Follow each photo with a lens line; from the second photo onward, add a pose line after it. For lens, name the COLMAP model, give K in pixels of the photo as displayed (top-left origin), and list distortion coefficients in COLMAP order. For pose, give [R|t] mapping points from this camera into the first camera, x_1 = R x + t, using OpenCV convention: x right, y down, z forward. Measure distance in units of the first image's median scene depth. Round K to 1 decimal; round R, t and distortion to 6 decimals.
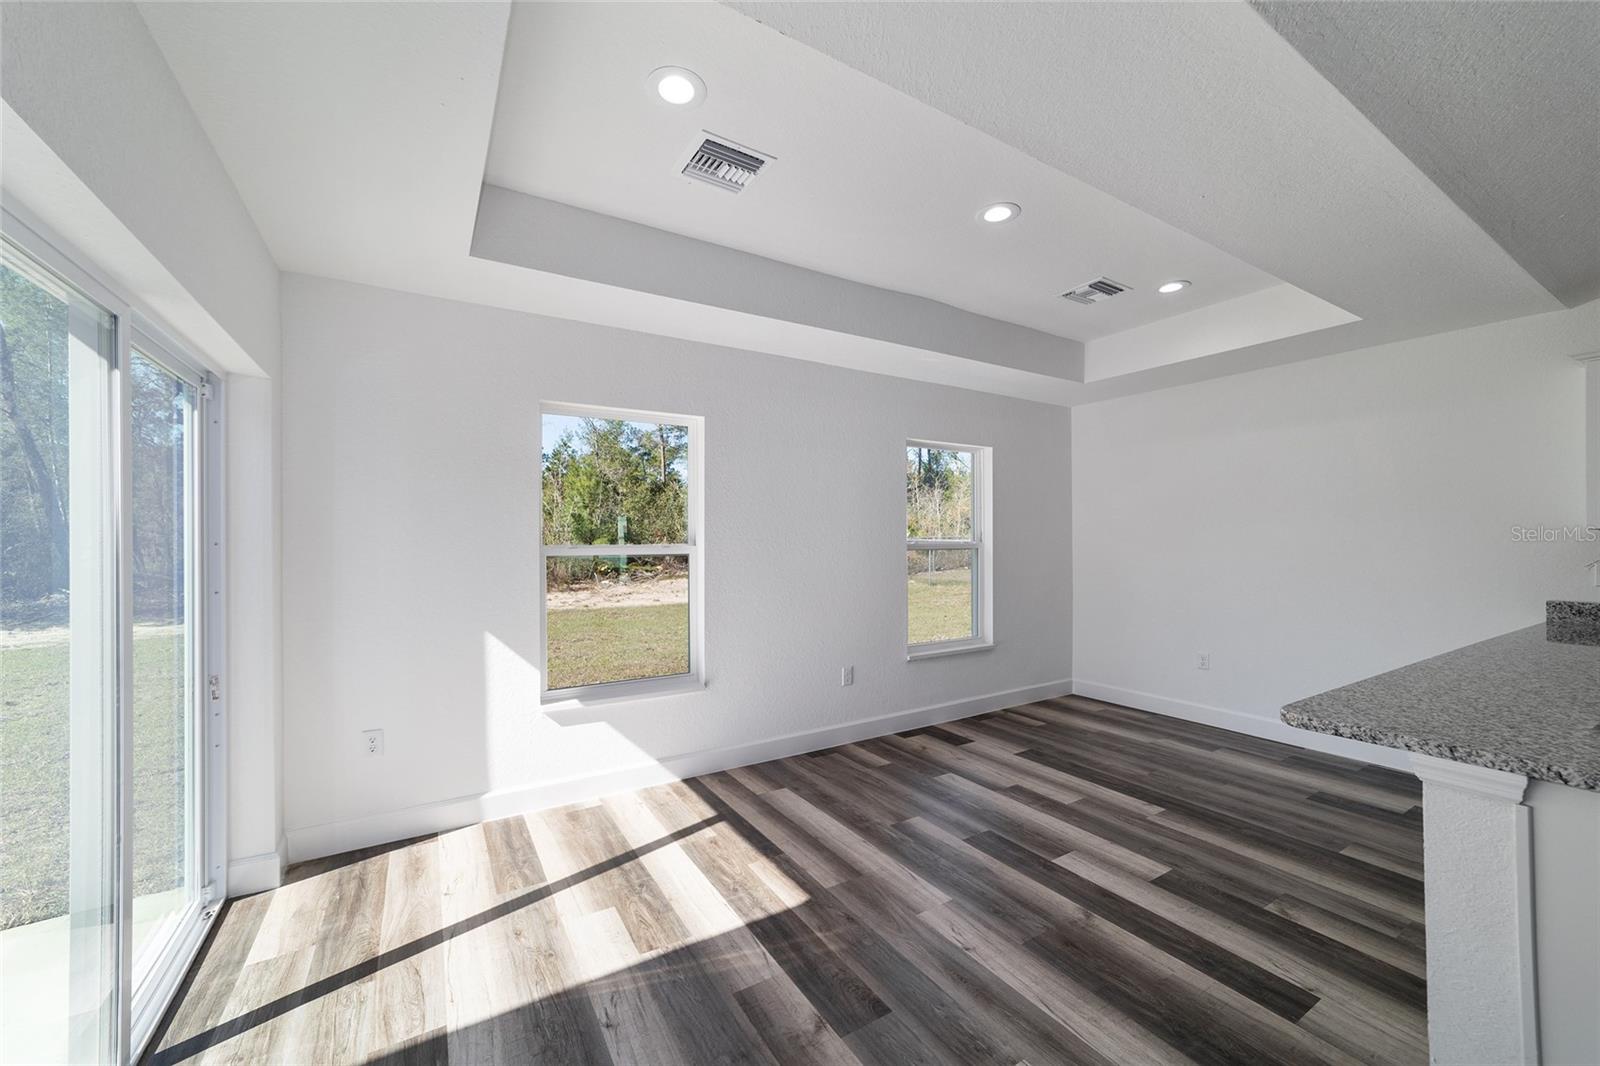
lens RADIAL K [[615.3, 0, 794.7], [0, 615.3, 535.1], [0, 0, 1]] dist [-0.016958, 0.008266]
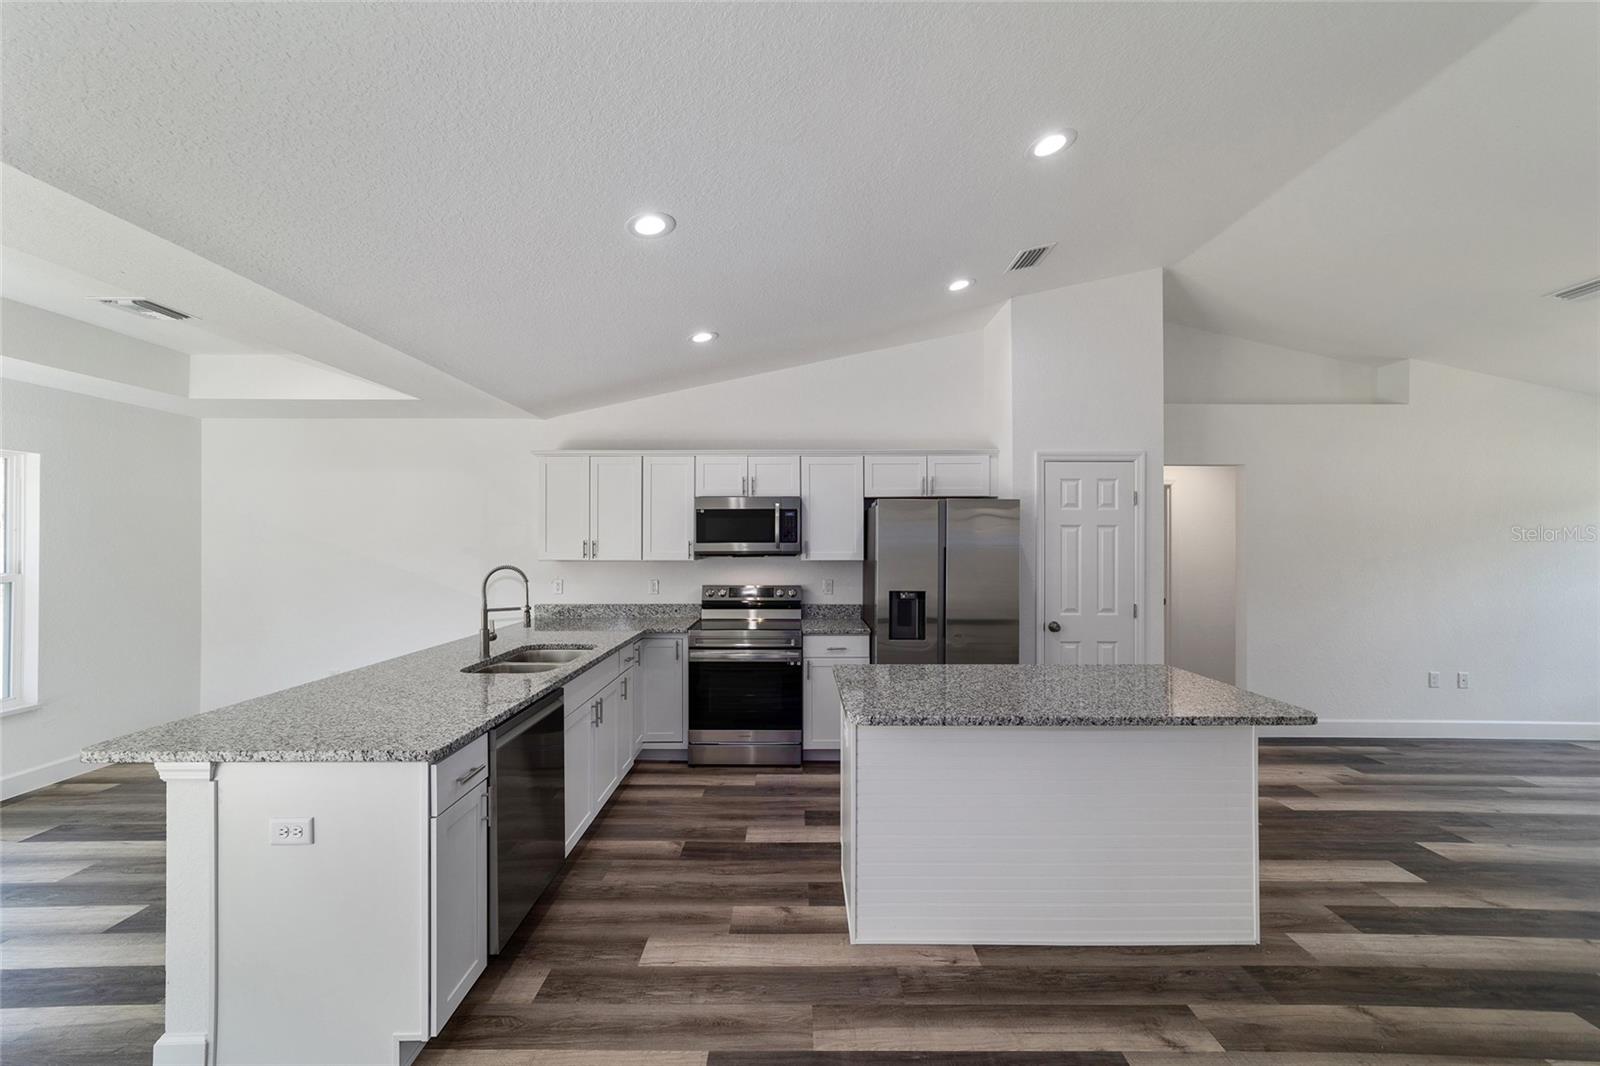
lens RADIAL K [[615.3, 0, 793.9], [0, 615.3, 537.3], [0, 0, 1]] dist [-0.016958, 0.008266]
pose [[0.522513, 0.006019, 0.852610, 0.242387], [-0.004720, 0.999980, -0.004167, -0.057594], [-0.852618, -0.001846, 0.522531, -0.365669]]
